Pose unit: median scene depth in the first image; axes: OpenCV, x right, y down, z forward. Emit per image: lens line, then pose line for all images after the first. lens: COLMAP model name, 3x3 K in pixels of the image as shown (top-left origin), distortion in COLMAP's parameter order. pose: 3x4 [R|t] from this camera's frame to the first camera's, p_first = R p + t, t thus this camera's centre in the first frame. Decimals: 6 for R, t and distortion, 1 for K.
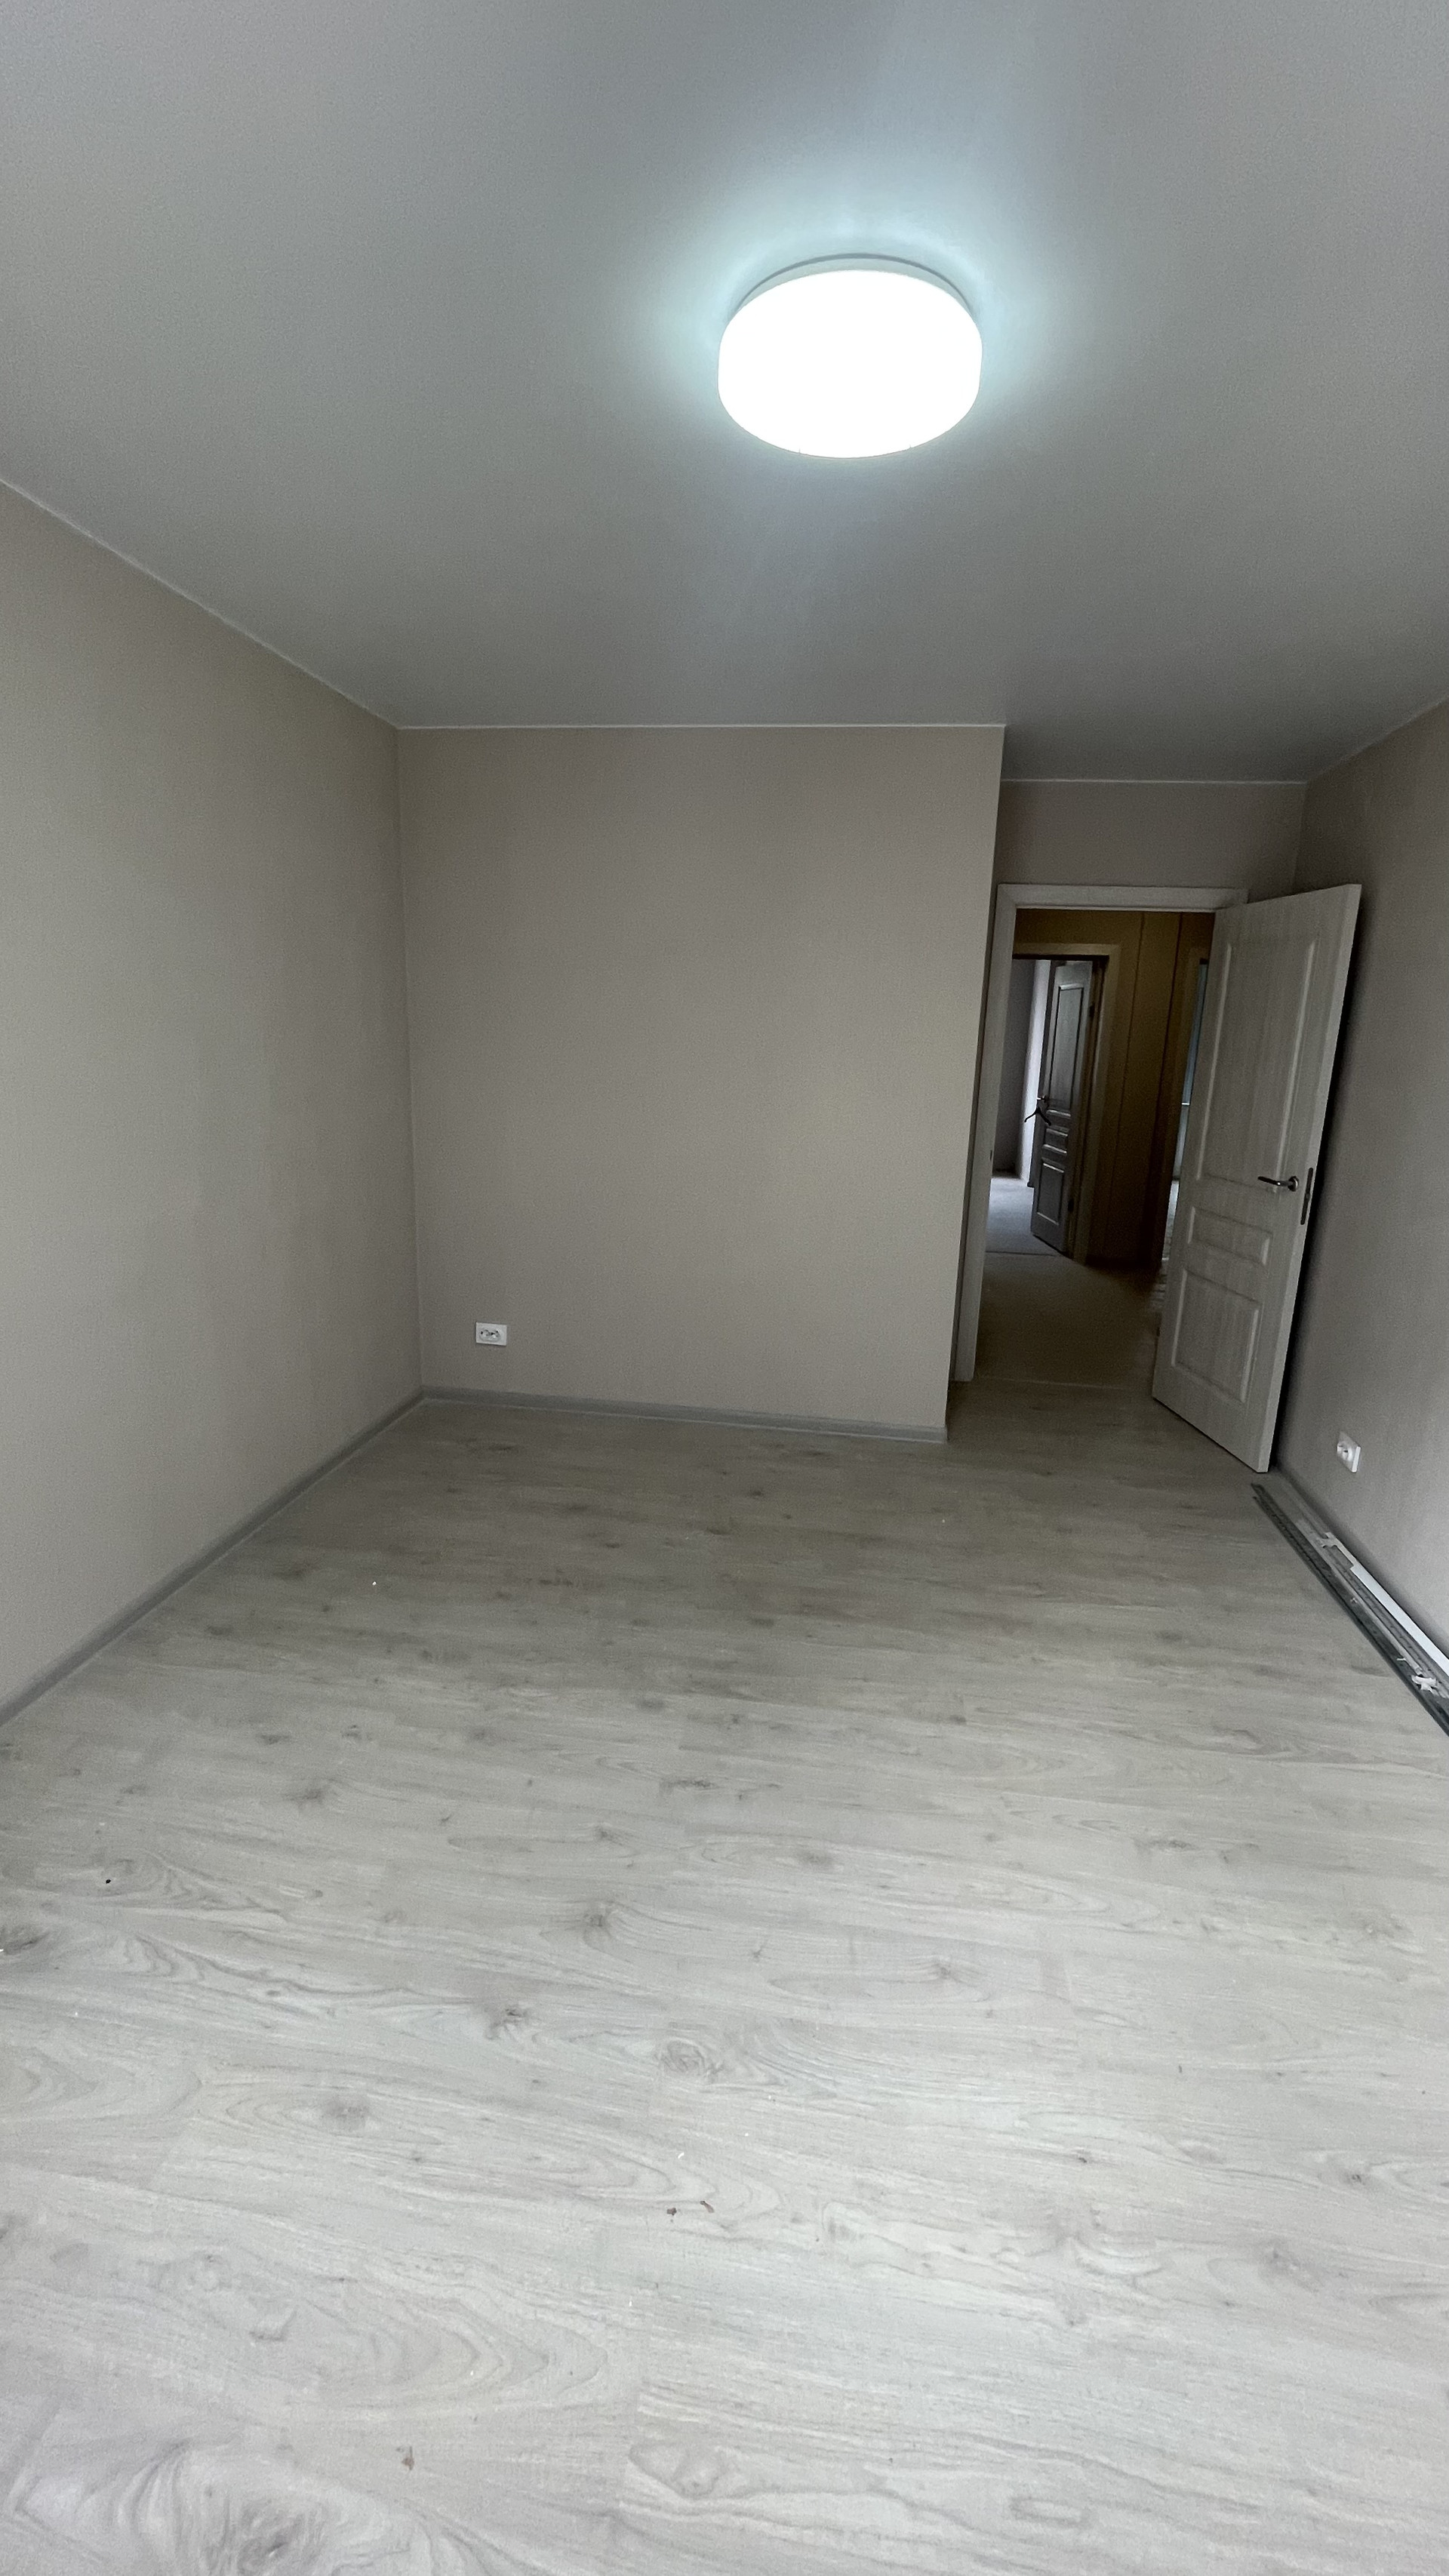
lens RADIAL K [[1080.0, 0, 724.5], [0, 1080.0, 1288.0], [0, 0, 1]] dist [0.012199, 0.000302]
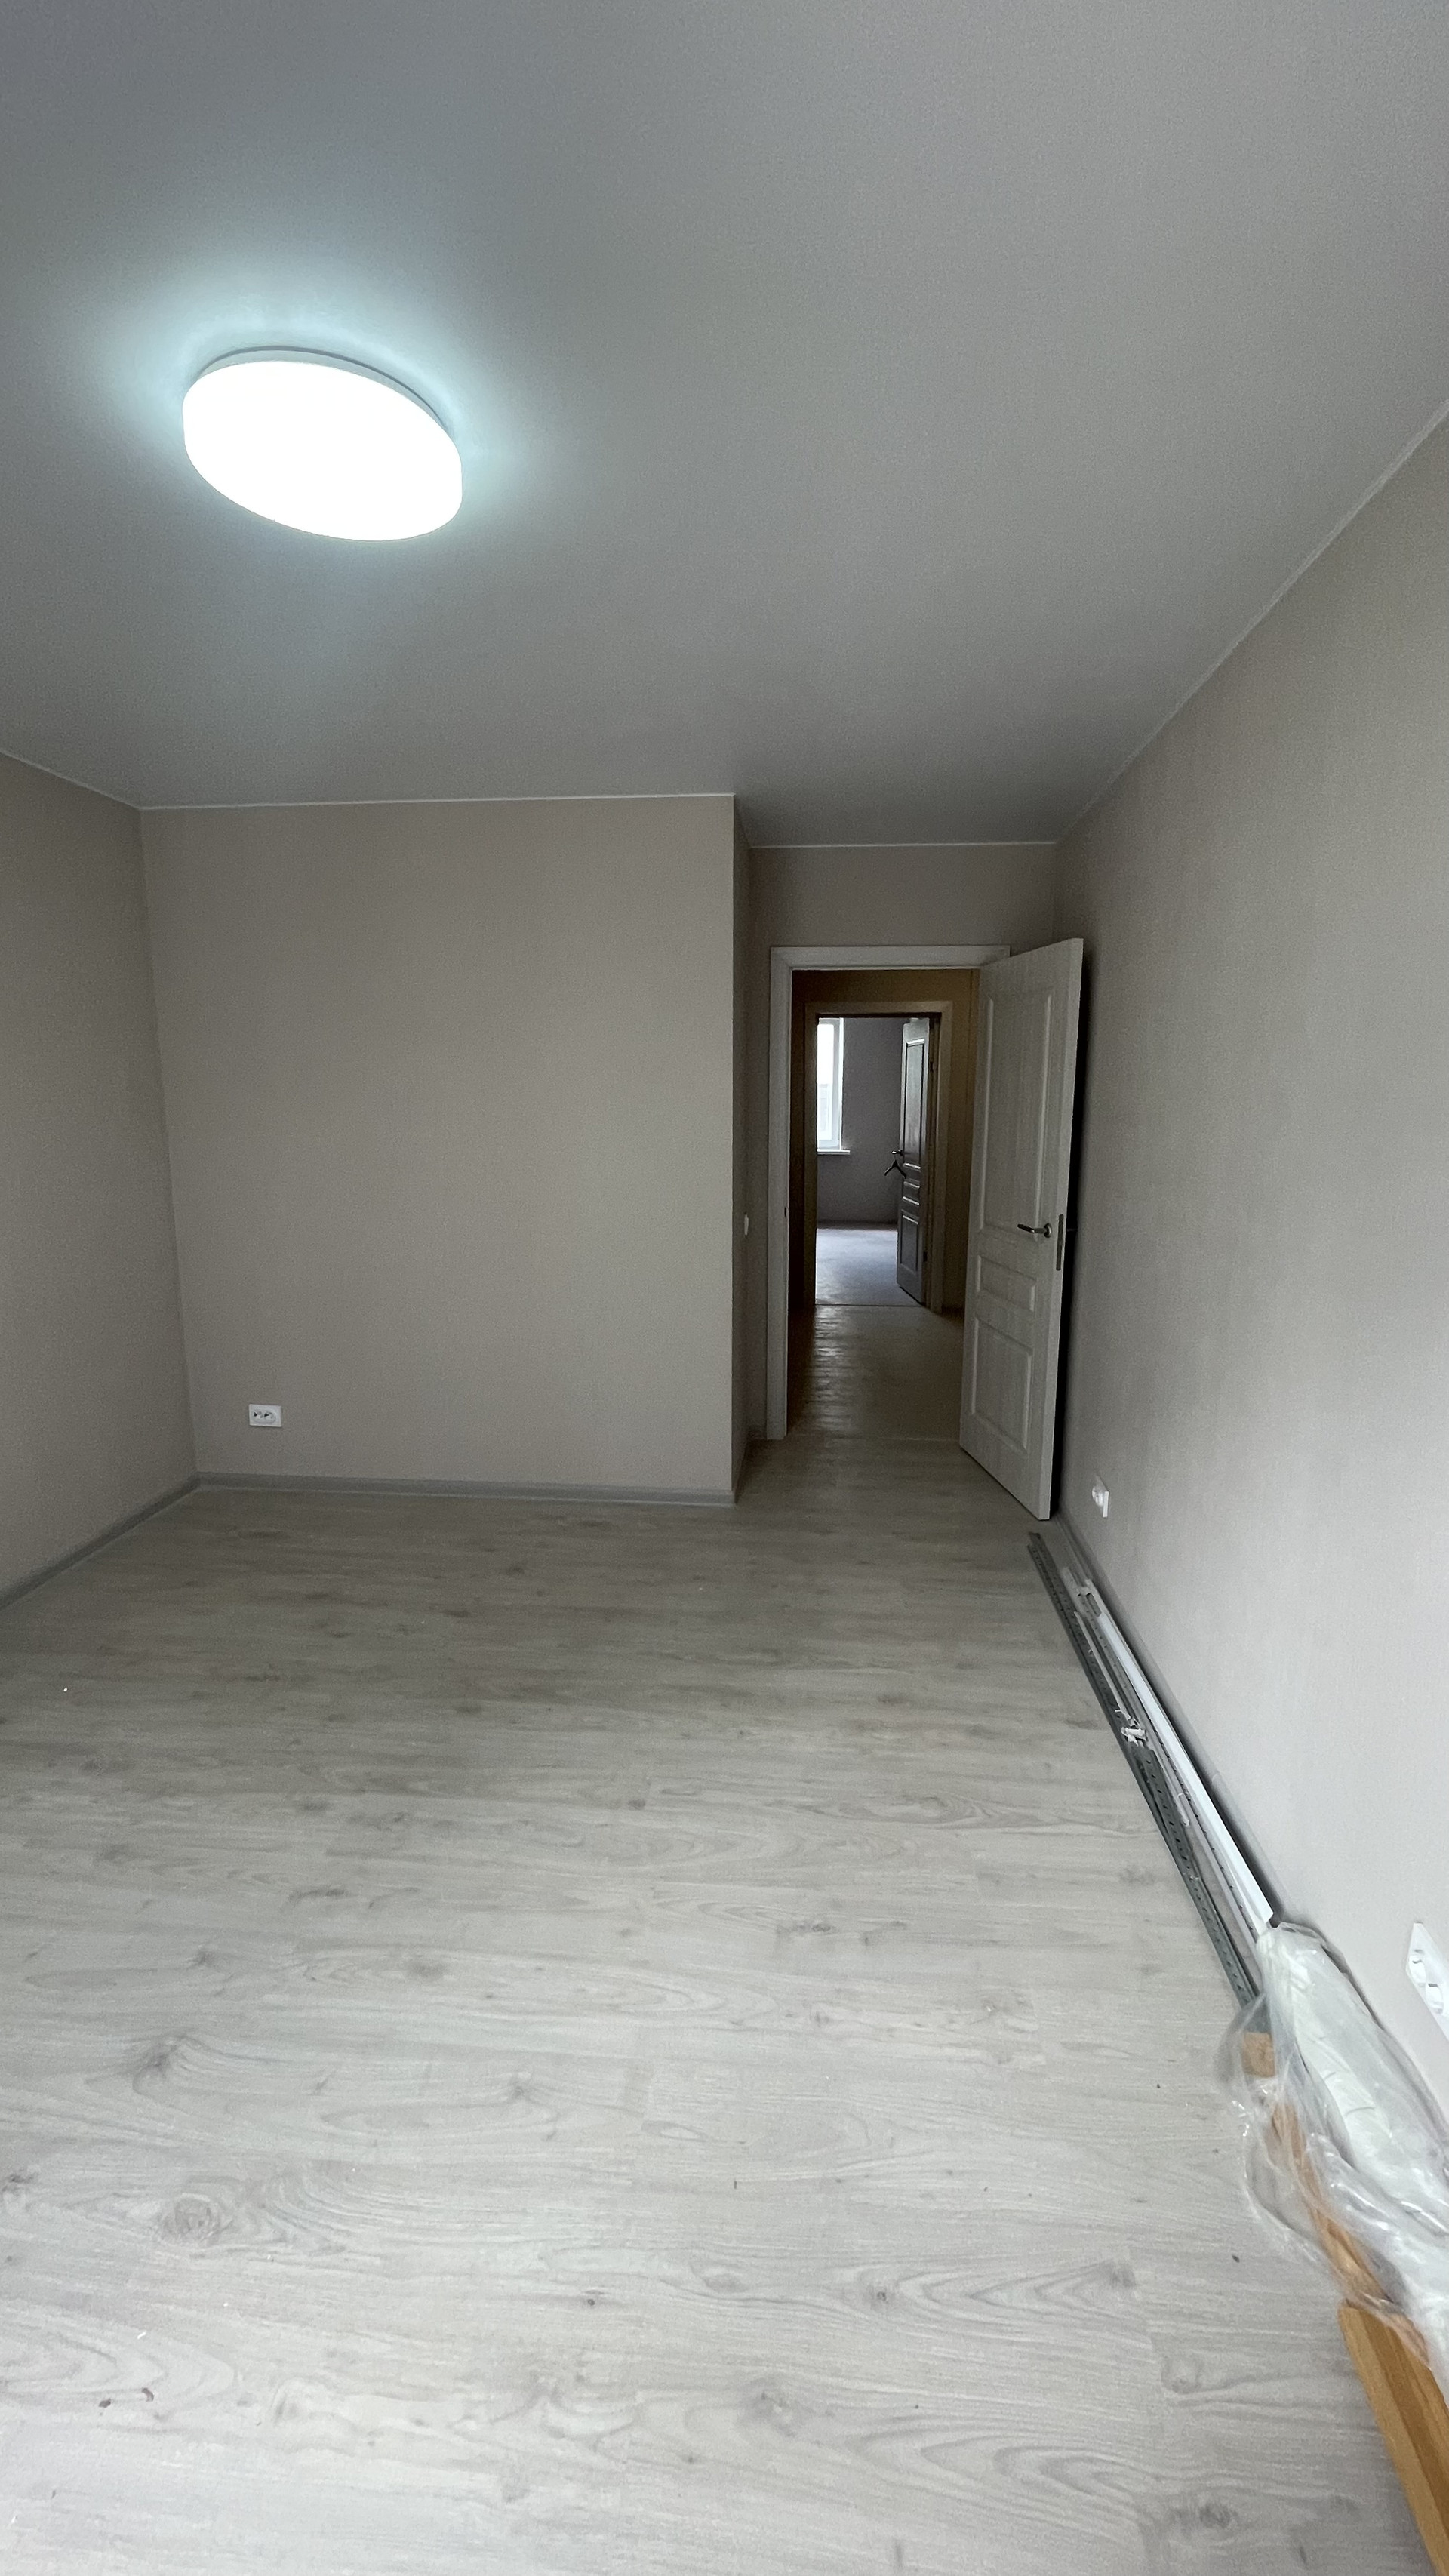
lens RADIAL K [[1080.0, 0, 724.5], [0, 1080.0, 1288.0], [0, 0, 1]] dist [0.012199, 0.000302]
pose [[0.998426, -0.041400, 0.037828, 0.277075], [0.043409, 0.997601, -0.053918, -0.002434], [-0.035505, 0.055475, 0.997829, 0.014079]]
